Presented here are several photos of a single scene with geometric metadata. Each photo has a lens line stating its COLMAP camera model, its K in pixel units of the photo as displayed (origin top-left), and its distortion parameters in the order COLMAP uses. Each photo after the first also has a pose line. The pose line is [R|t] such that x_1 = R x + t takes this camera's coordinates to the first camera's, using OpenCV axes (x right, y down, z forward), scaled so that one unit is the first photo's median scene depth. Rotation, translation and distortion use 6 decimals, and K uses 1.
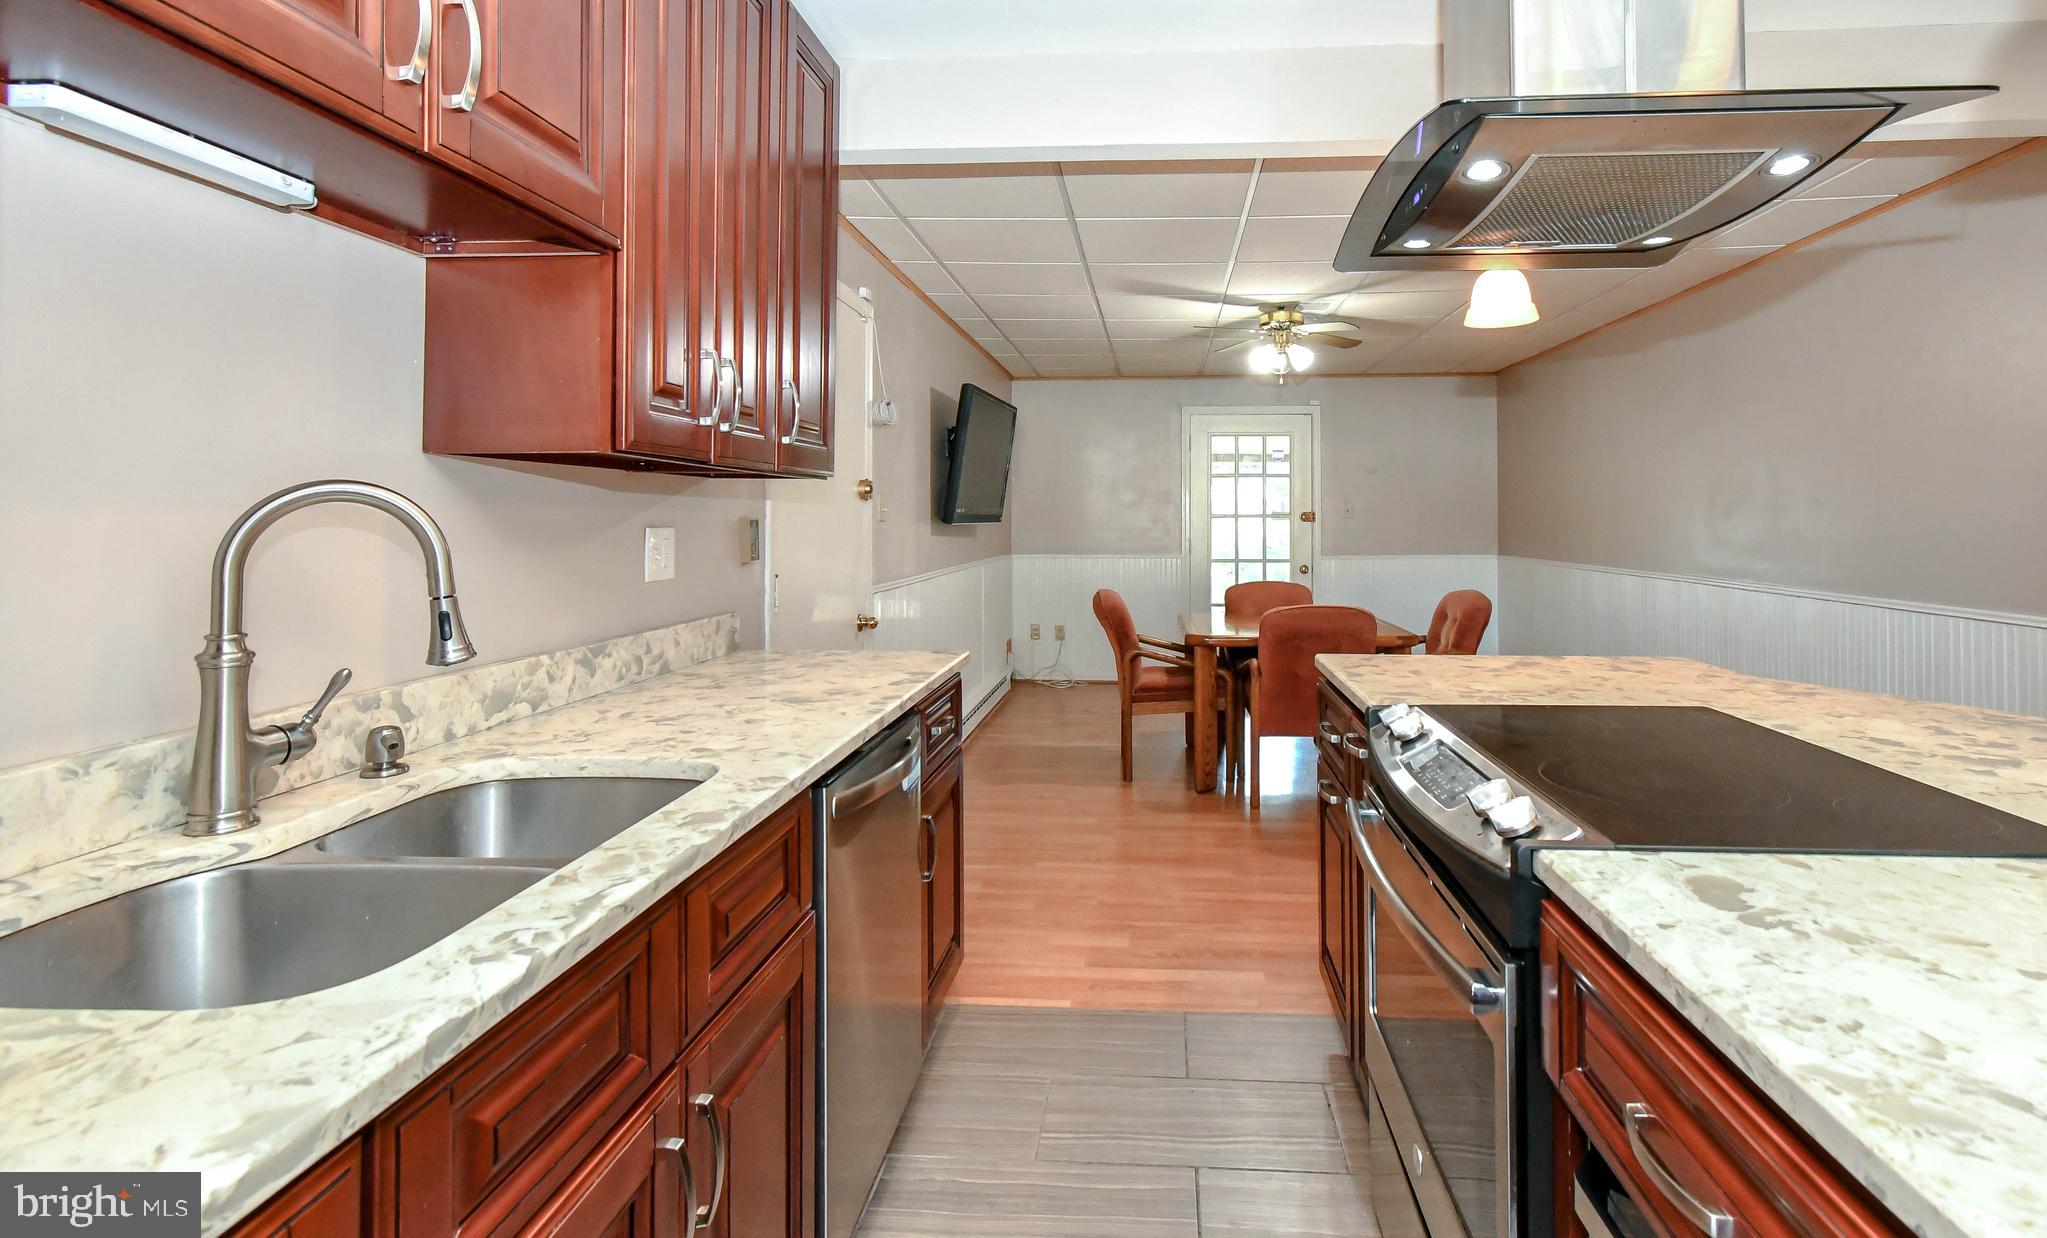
lens RADIAL K [[971.0, 0, 1064.4], [0, 971.0, 520.9], [0, 0, 1]] dist [0.001693, 0.000222]
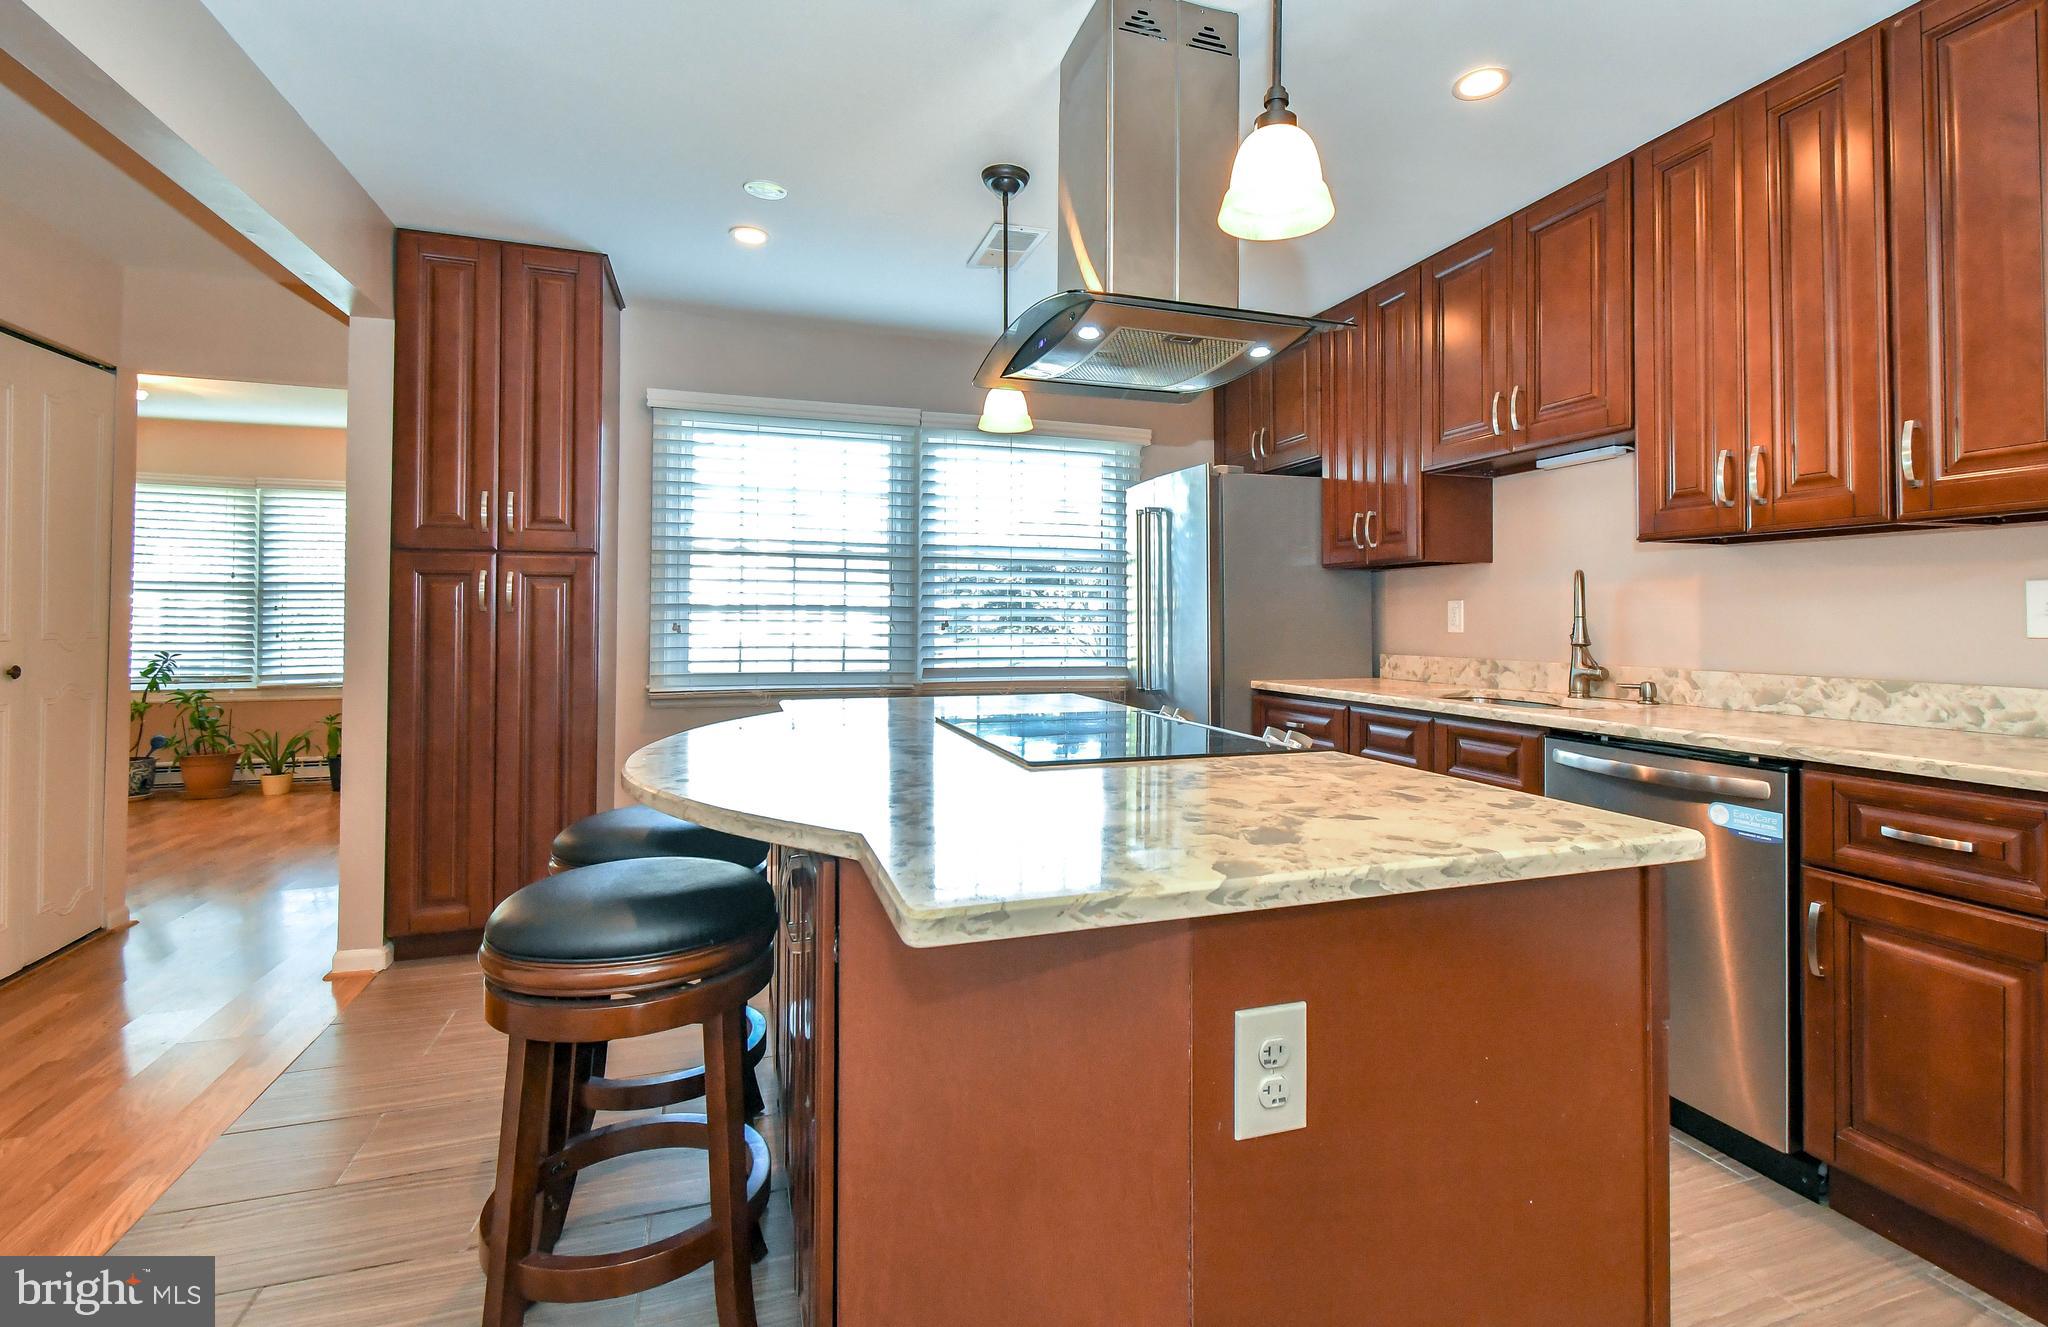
lens RADIAL K [[972.1, 0, 1081.0], [0, 972.1, 608.4], [0, 0, 1]] dist [0.001625, 0.000615]
pose [[-0.904819, -0.005052, -0.425767, 0.387834], [-0.001260, 0.999957, -0.009188, 0.021375], [0.425795, -0.007777, -0.904786, 0.700444]]
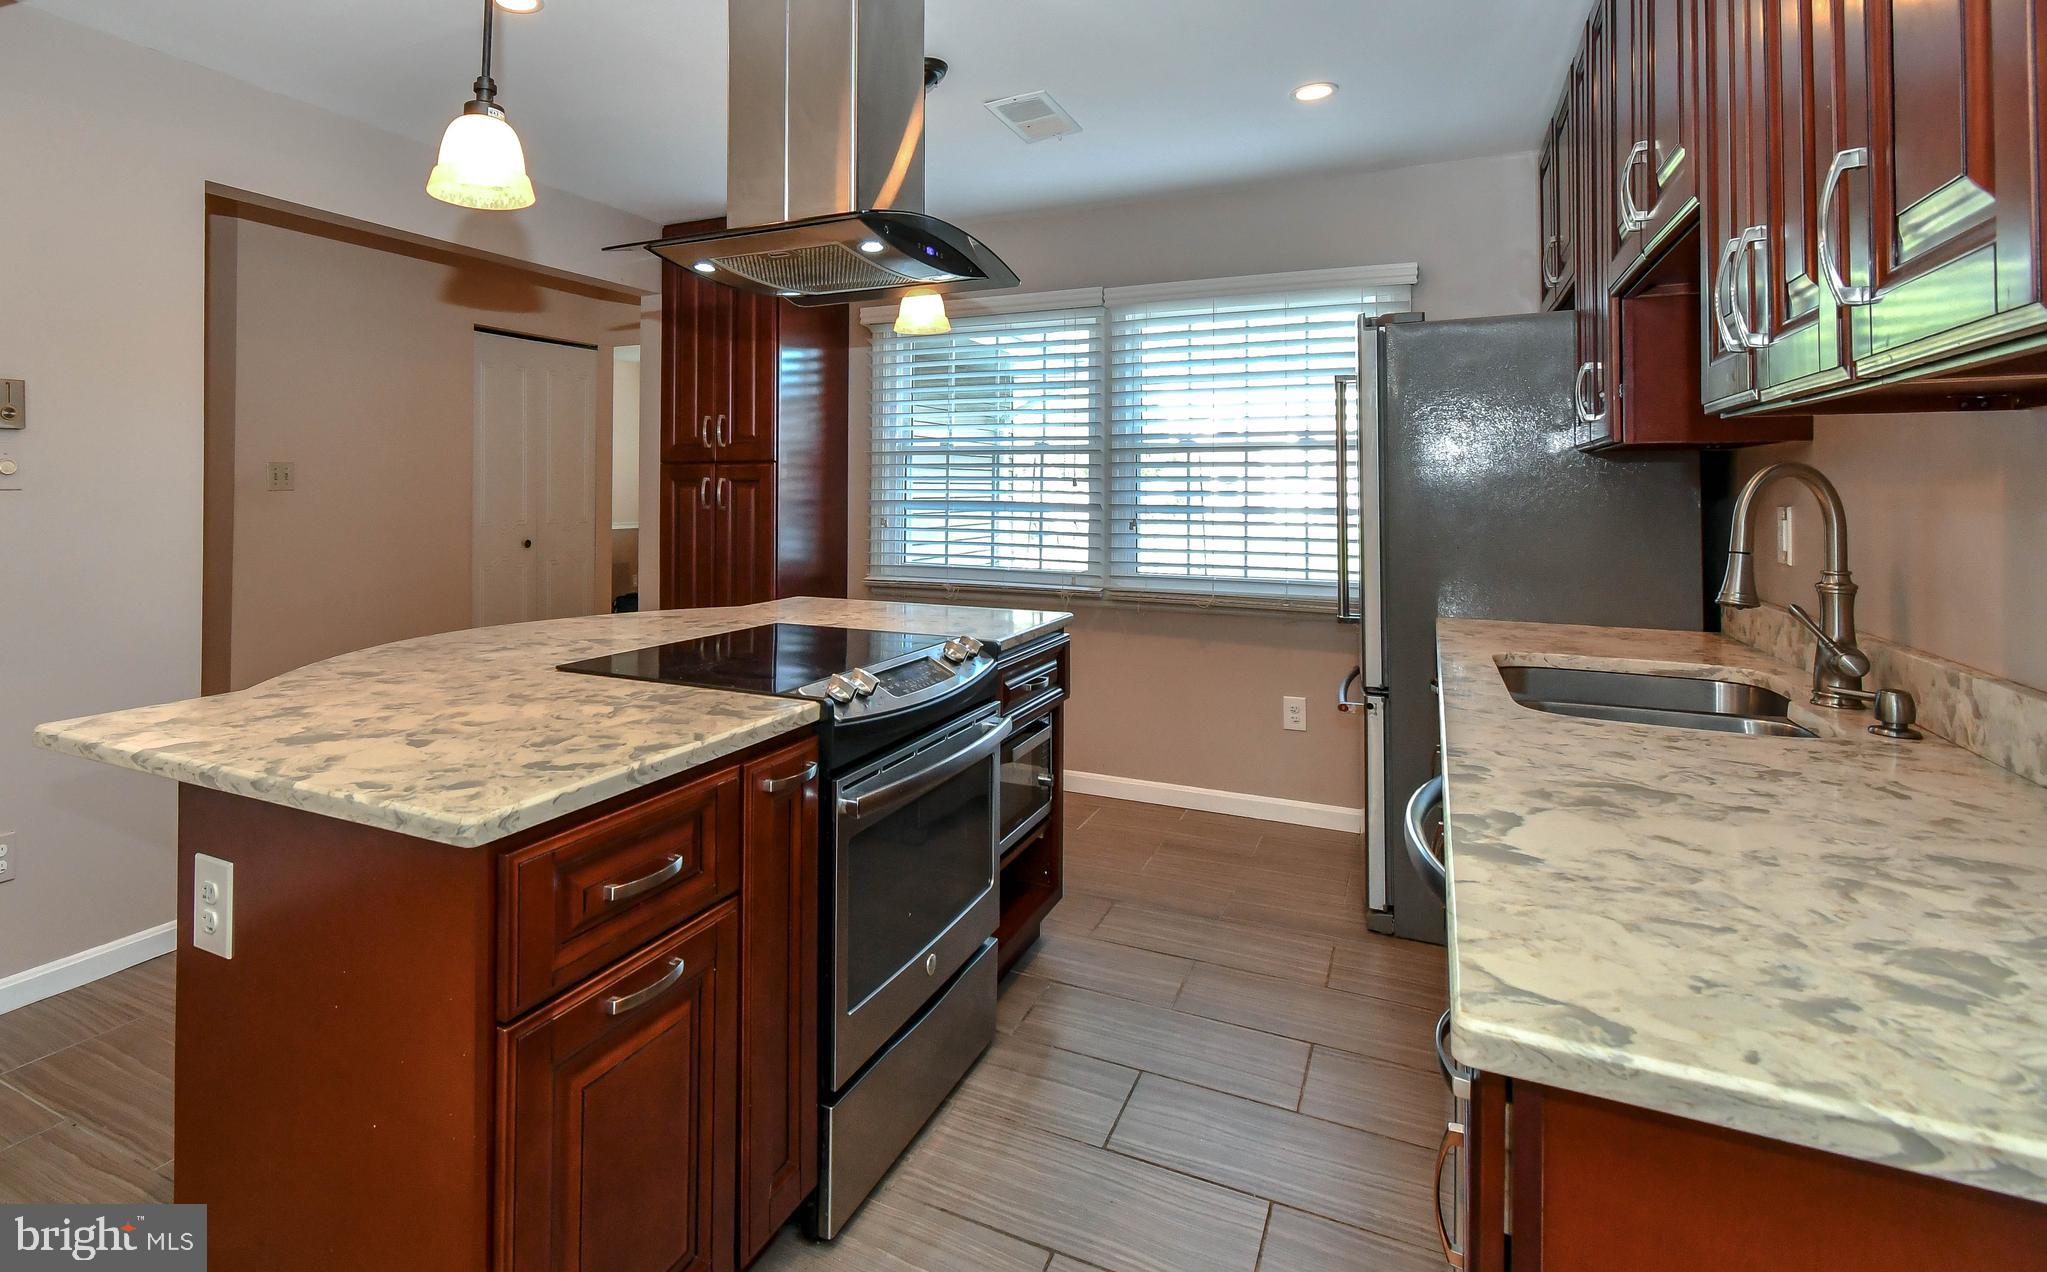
lens RADIAL K [[1068.2, 0, 833.4], [0, 1068.2, 476.4], [0, 0, 1]] dist [0.004473, -0.004949]
pose [[-0.910990, 0.005242, 0.412394, -0.039115], [0.000196, 0.999925, -0.012278, -0.001196], [-0.412428, -0.011104, -0.910923, 0.736666]]
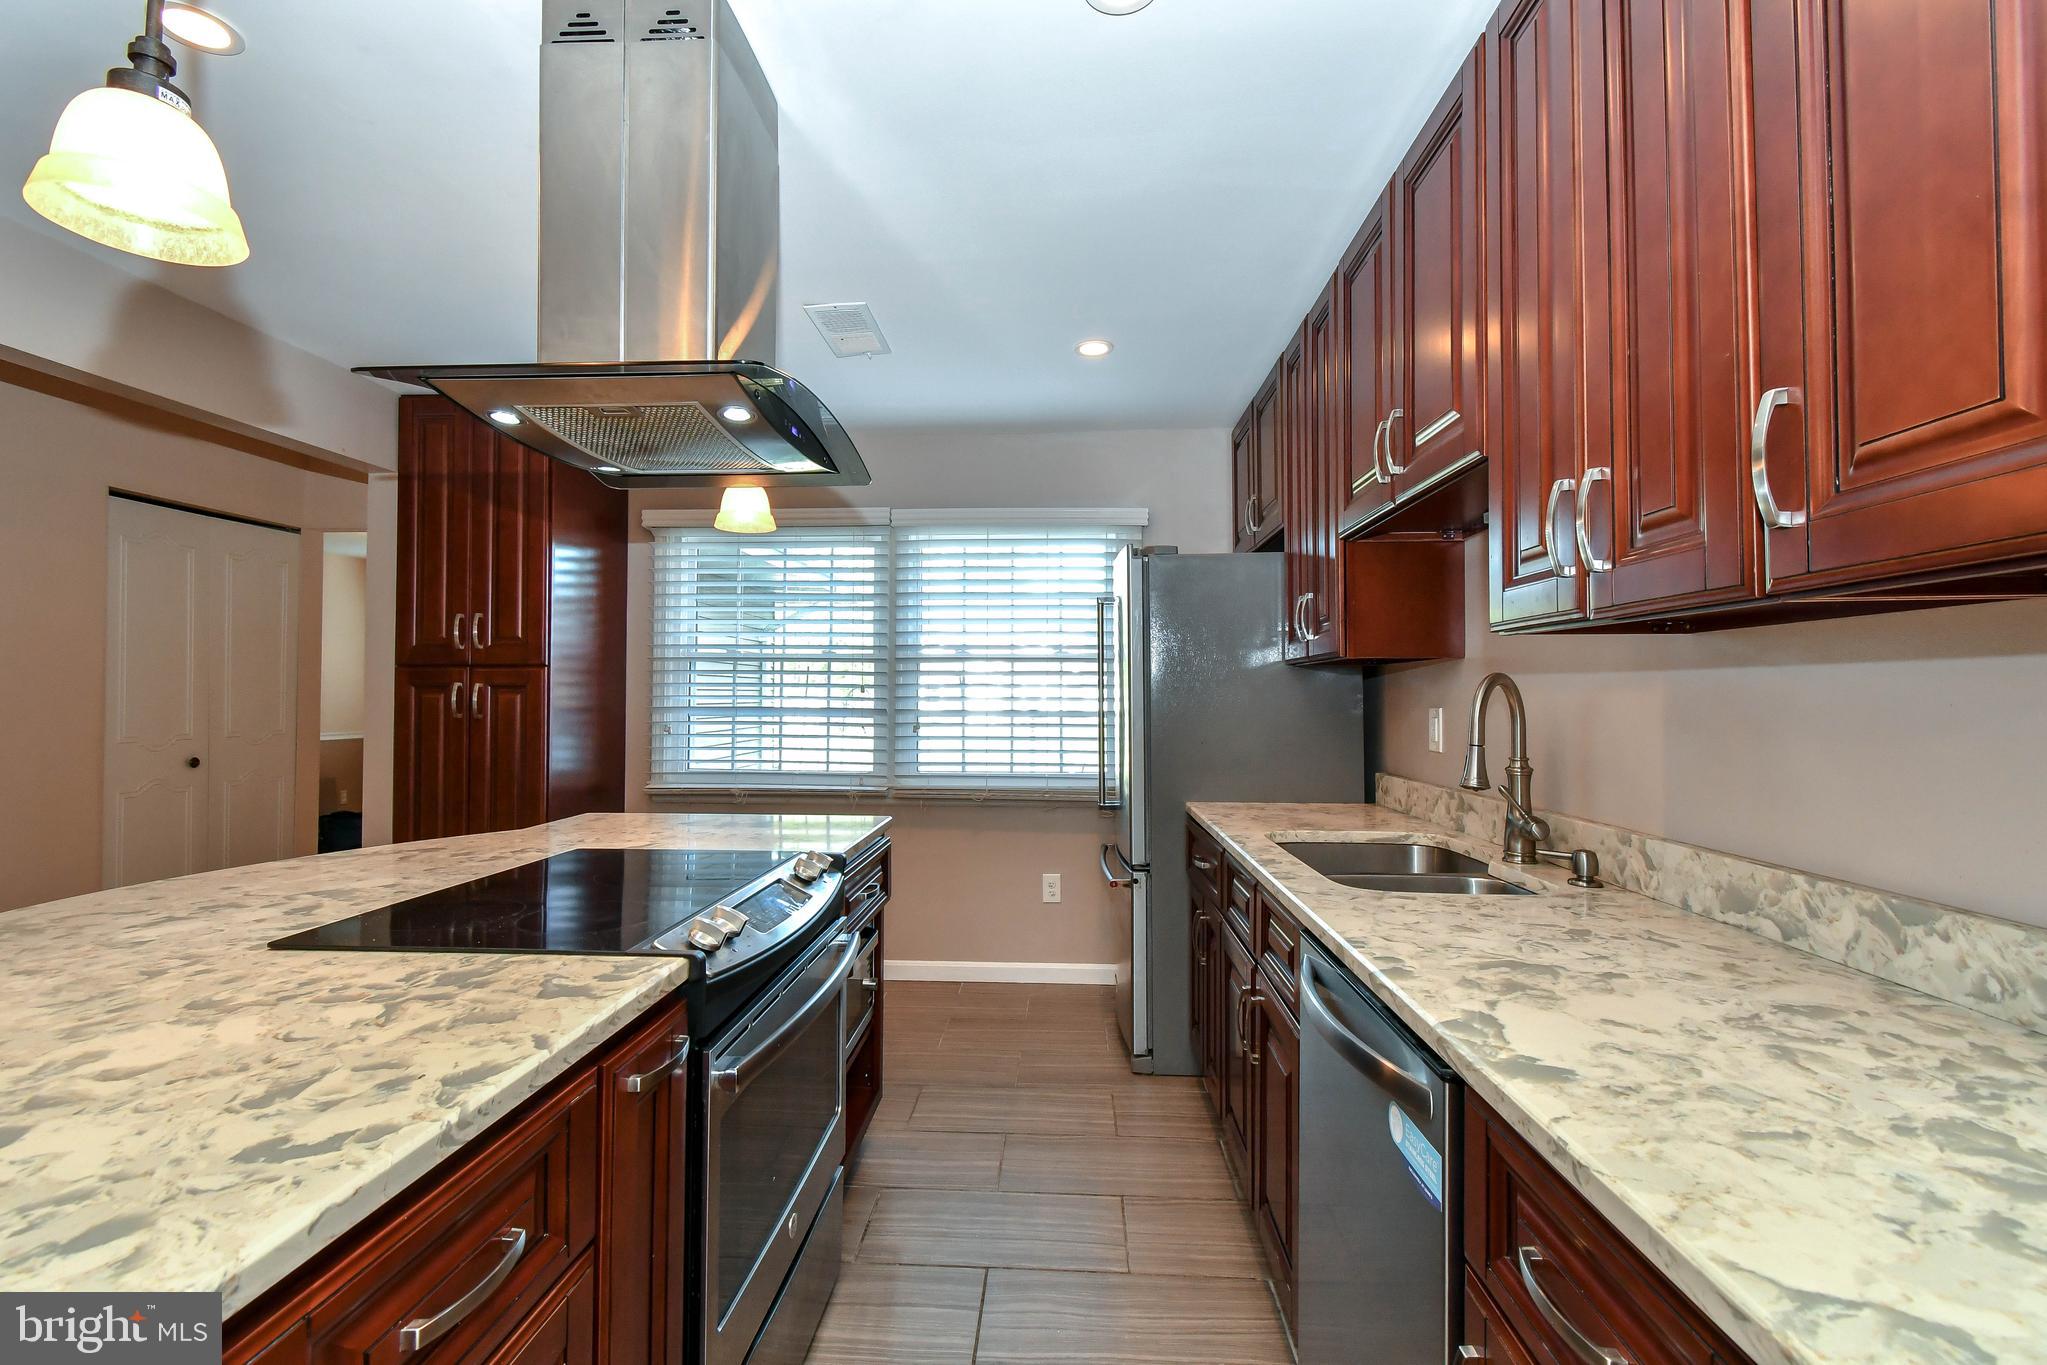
lens RADIAL K [[919.6, 0, 1020.7], [0, 919.6, 682.4], [0, 0, 1]] dist [0.007057, -0.003380]
pose [[-0.999452, 0.000583, -0.033111, 0.036651], [0.001065, 0.999894, -0.014523, -0.000895], [0.033099, -0.014550, -0.999346, 0.659497]]
